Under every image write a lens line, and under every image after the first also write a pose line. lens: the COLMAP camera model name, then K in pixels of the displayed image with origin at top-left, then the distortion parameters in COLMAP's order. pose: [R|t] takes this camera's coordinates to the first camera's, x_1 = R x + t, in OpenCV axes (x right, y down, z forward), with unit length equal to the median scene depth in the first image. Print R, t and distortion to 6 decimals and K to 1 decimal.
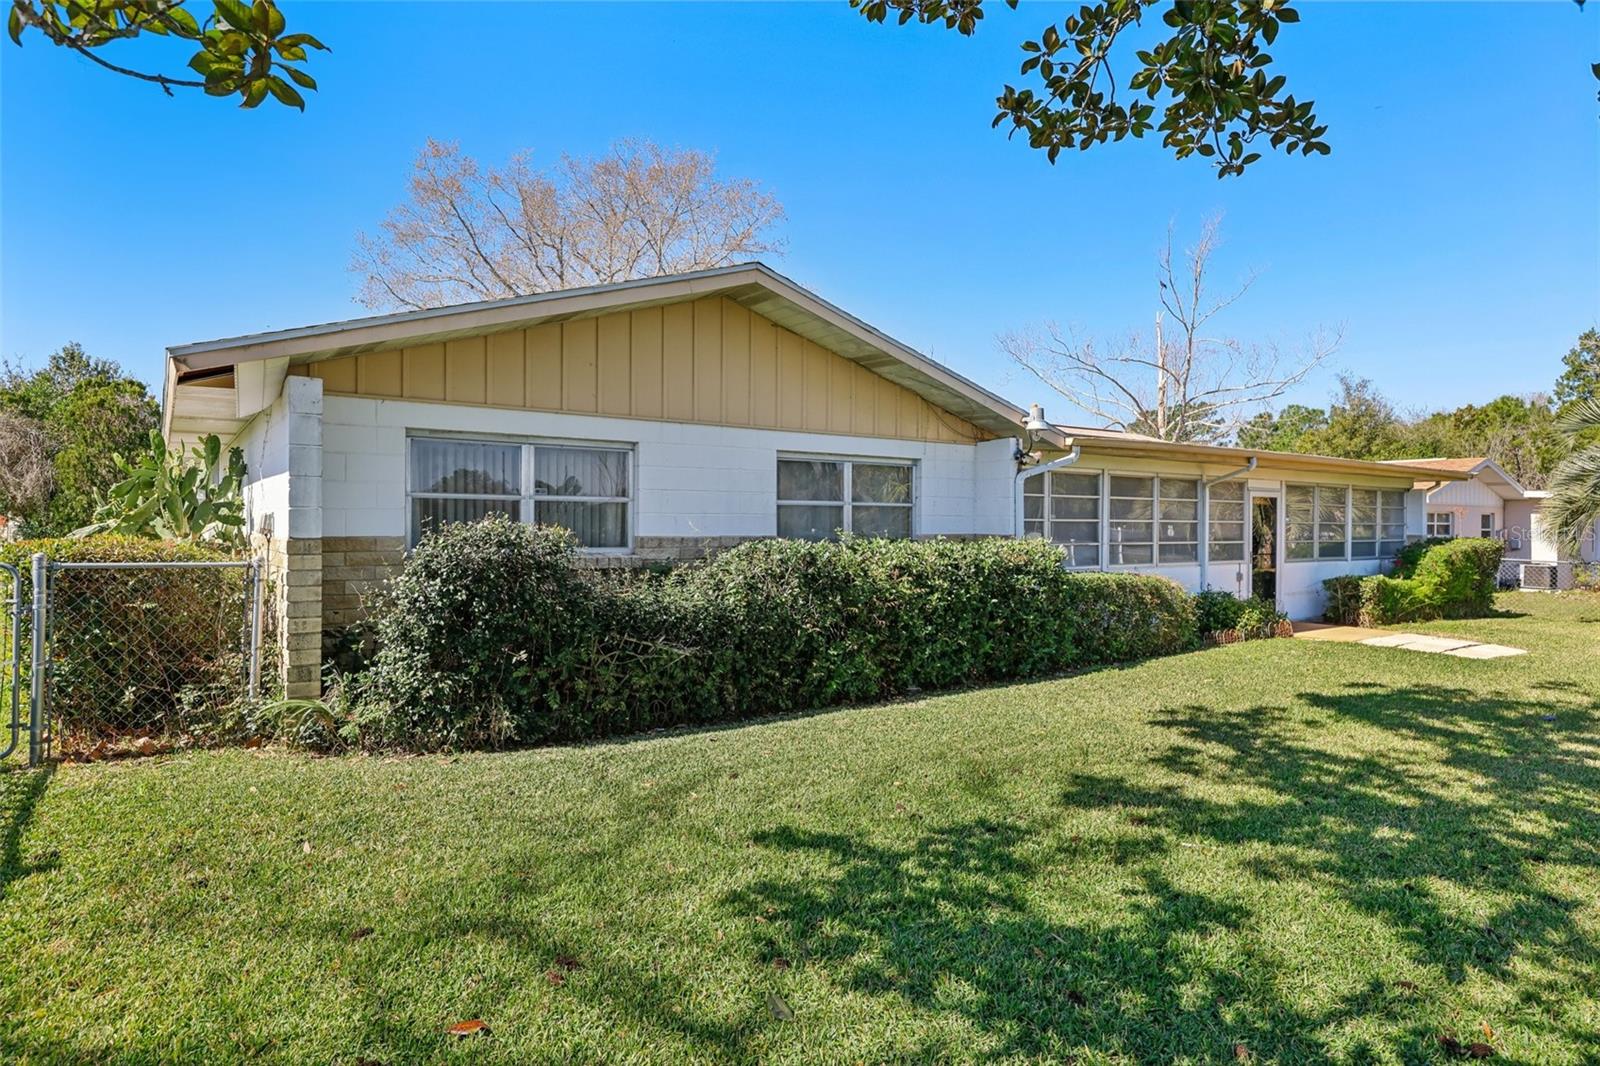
lens RADIAL K [[914.6, 0, 794.1], [0, 914.6, 532.4], [0, 0, 1]] dist [0.014576, -0.000566]
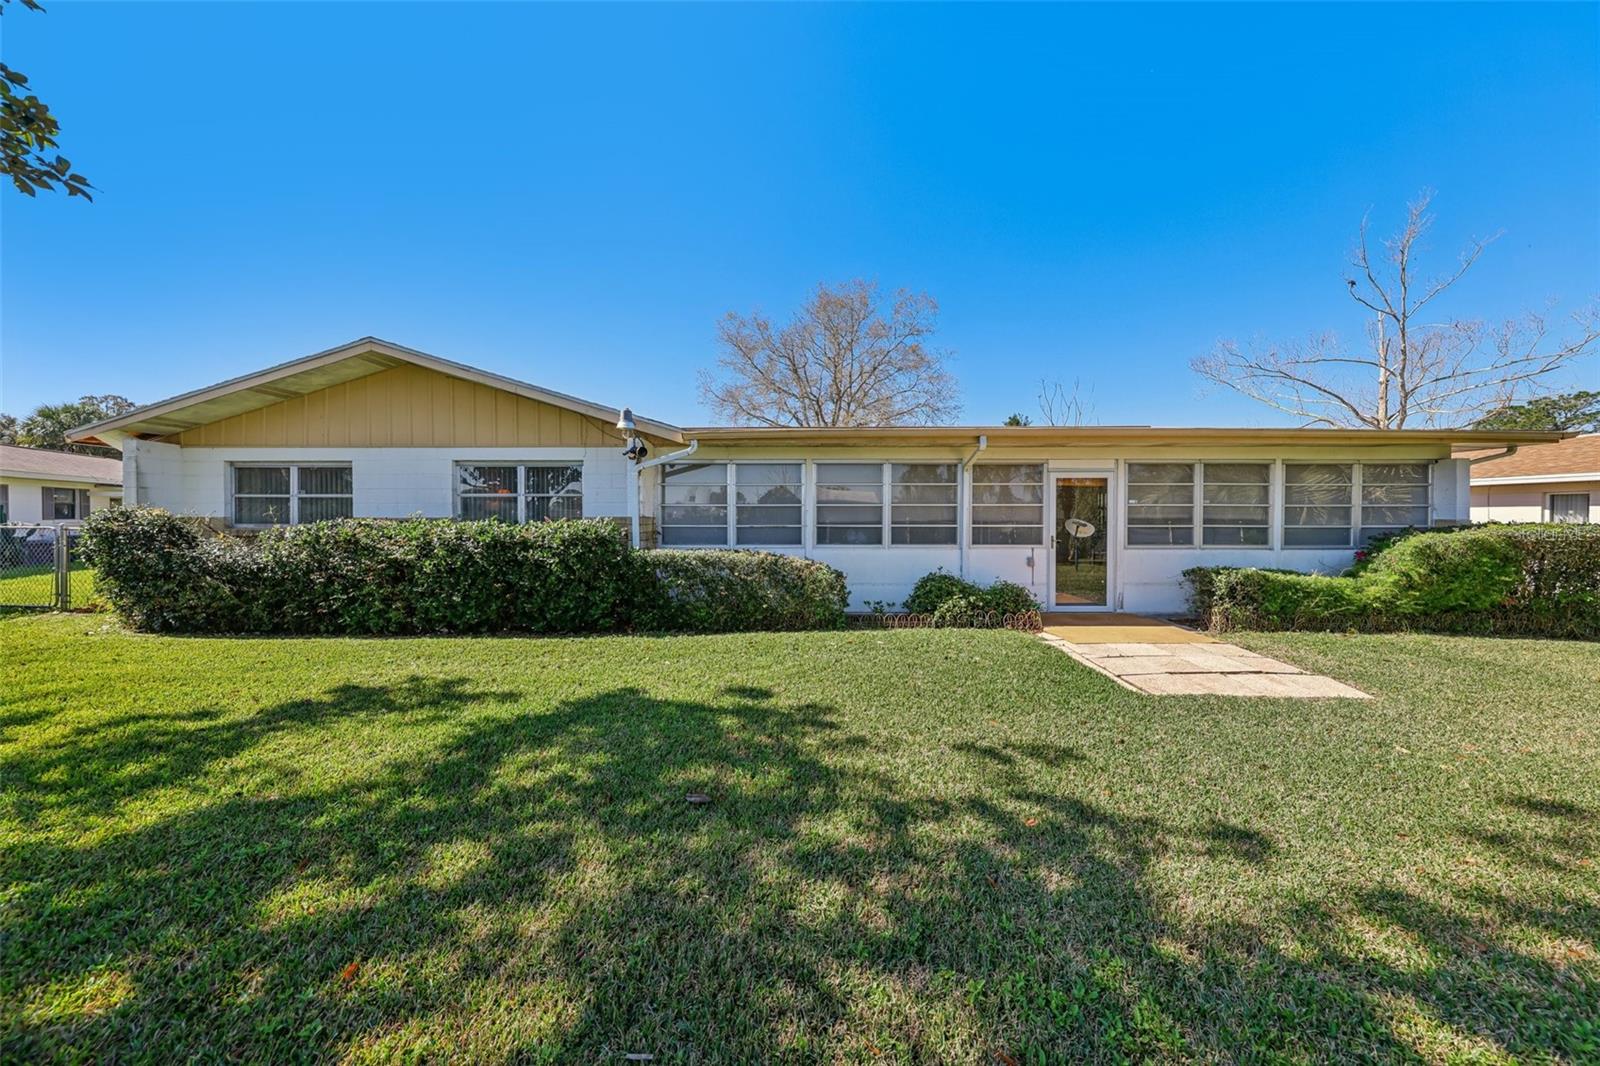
lens RADIAL K [[475.1, 0, 797.7], [0, 475.1, 529.0], [0, 0, 1]] dist [0.000590, 0.000035]
pose [[0.808916, 0.021594, -0.587527, 0.694080], [-0.001246, 0.999386, 0.035015, -0.004234], [0.587922, -0.027592, 0.808447, 0.536960]]
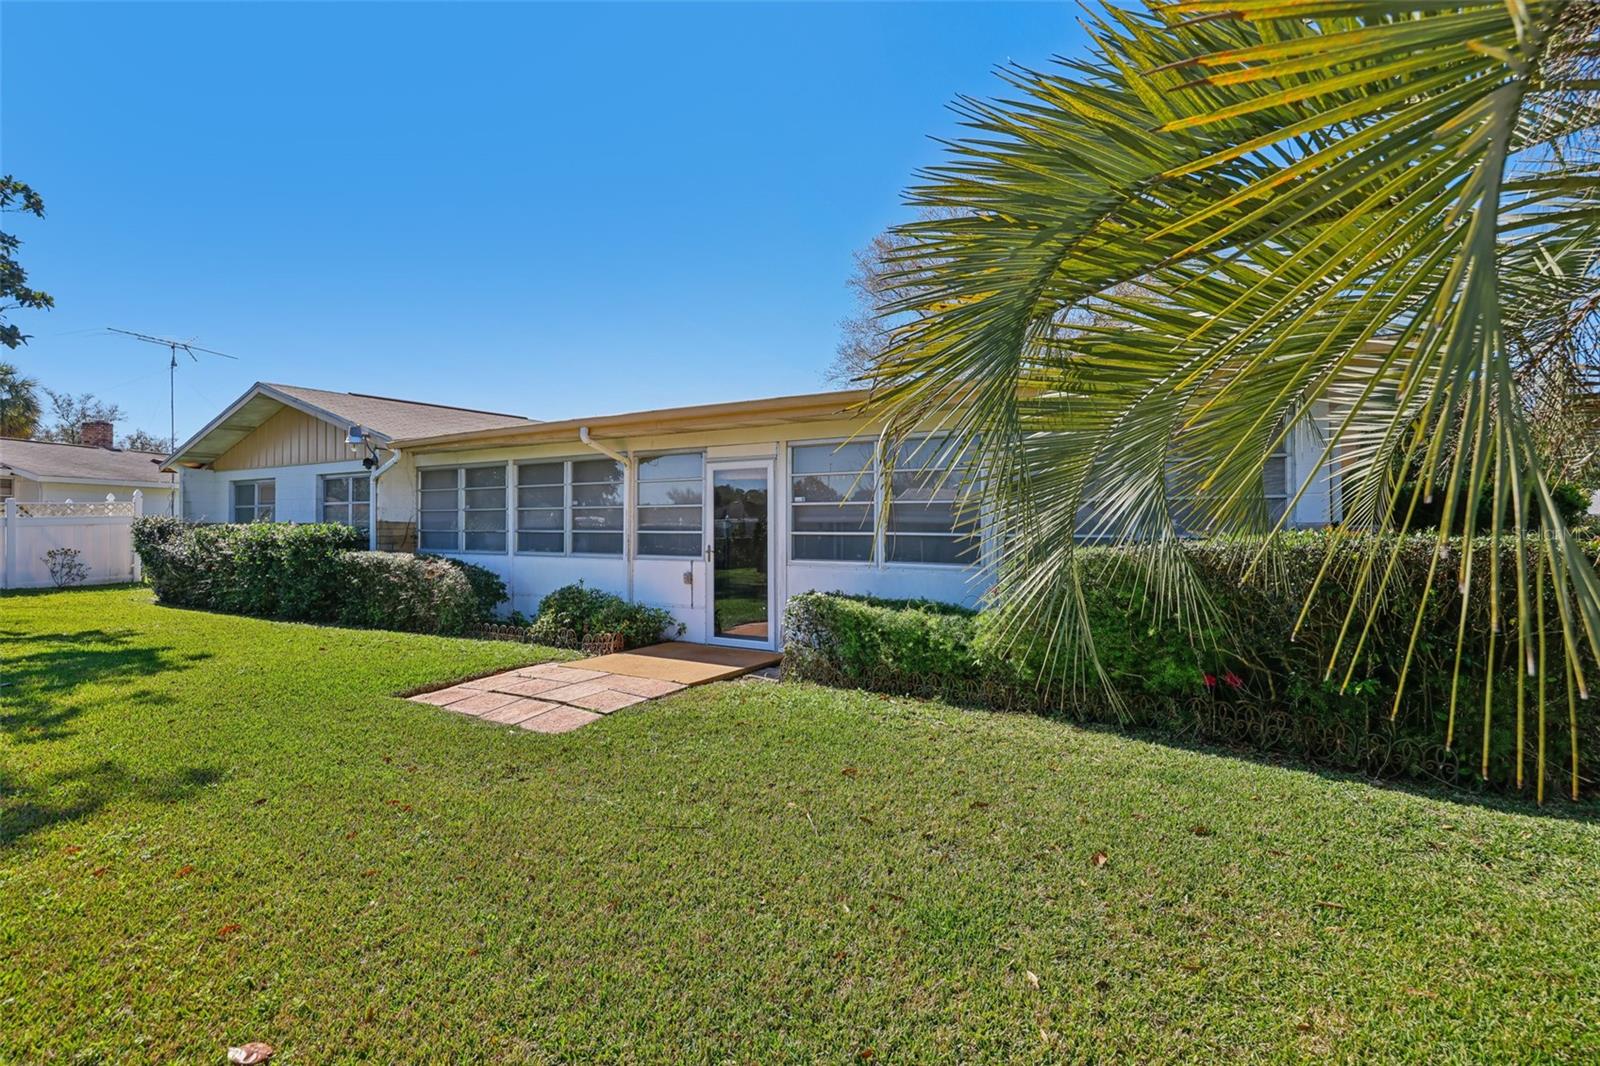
lens RADIAL K [[798.7, 0, 802.4], [0, 798.7, 528.4], [0, 0, 1]] dist [-0.005831, -0.000513]
pose [[0.358744, 0.016345, -0.933293, 1.353687], [0.009586, 0.999729, 0.021193, -0.007005], [0.933387, -0.016549, 0.358490, 1.018514]]
